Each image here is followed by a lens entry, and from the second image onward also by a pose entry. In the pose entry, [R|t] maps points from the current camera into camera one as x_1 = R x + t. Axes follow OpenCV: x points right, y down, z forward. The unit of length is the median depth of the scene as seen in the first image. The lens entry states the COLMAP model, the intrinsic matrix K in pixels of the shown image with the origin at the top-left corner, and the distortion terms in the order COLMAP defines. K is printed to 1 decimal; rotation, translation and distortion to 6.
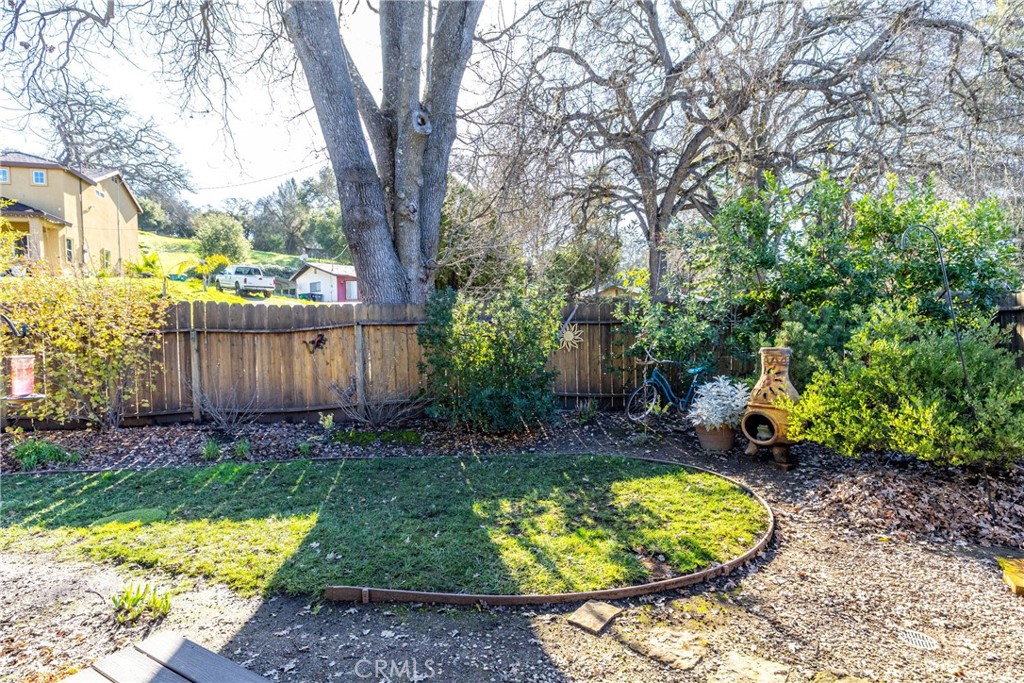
lens RADIAL K [[499.6, 0, 512.0], [0, 499.6, 341.5], [0, 0, 1]] dist [-0.025716, -0.000491]
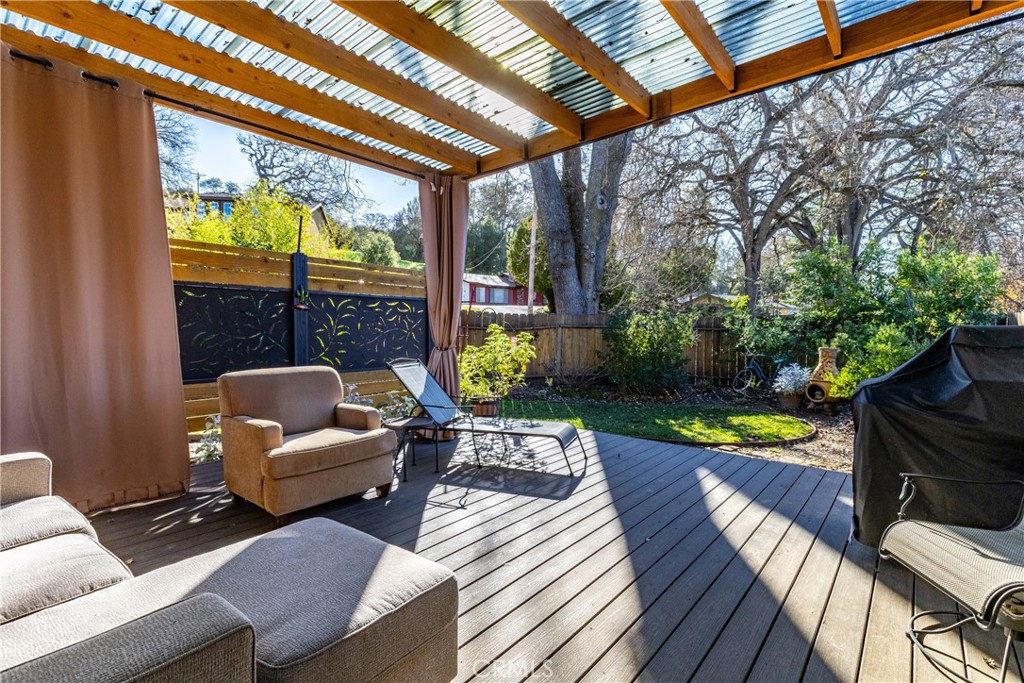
lens RADIAL K [[480.8, 0, 508.6], [0, 480.8, 340.3], [0, 0, 1]] dist [-0.012621, -0.000451]
pose [[0.984095, 0.031806, -0.174775, -0.213165], [-0.031903, 0.999488, 0.002252, 0.014220], [0.174757, 0.003360, 0.984606, -0.645734]]
